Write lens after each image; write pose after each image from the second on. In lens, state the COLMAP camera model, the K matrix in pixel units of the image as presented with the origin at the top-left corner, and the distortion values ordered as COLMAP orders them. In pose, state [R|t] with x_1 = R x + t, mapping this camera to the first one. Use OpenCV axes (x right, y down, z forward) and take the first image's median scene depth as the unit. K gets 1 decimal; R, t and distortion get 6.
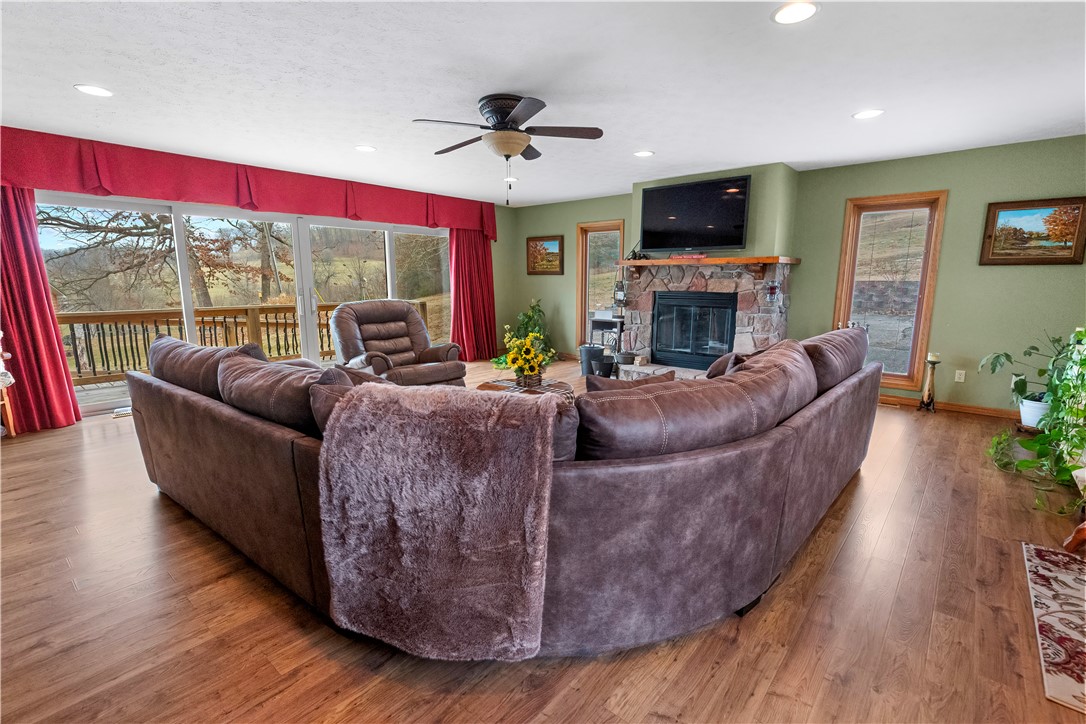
lens RADIAL K [[519.9, 0, 542.2], [0, 519.9, 326.9], [0, 0, 1]] dist [-0.002546, -0.000417]
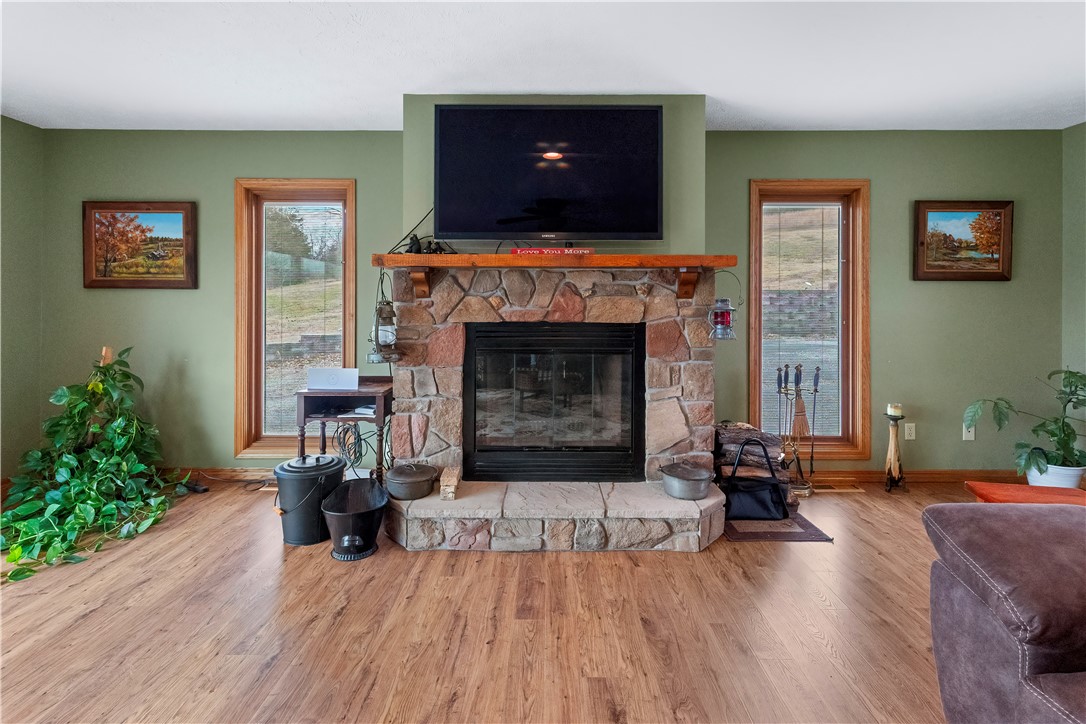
lens RADIAL K [[486.8, 0, 545.1], [0, 486.8, 307.8], [0, 0, 1]] dist [-0.002547, -0.000219]
pose [[0.731393, 0.006491, 0.681925, -0.030881], [0.061029, 0.995319, -0.074930, -0.044242], [-0.679220, 0.096421, 0.727574, 0.622681]]
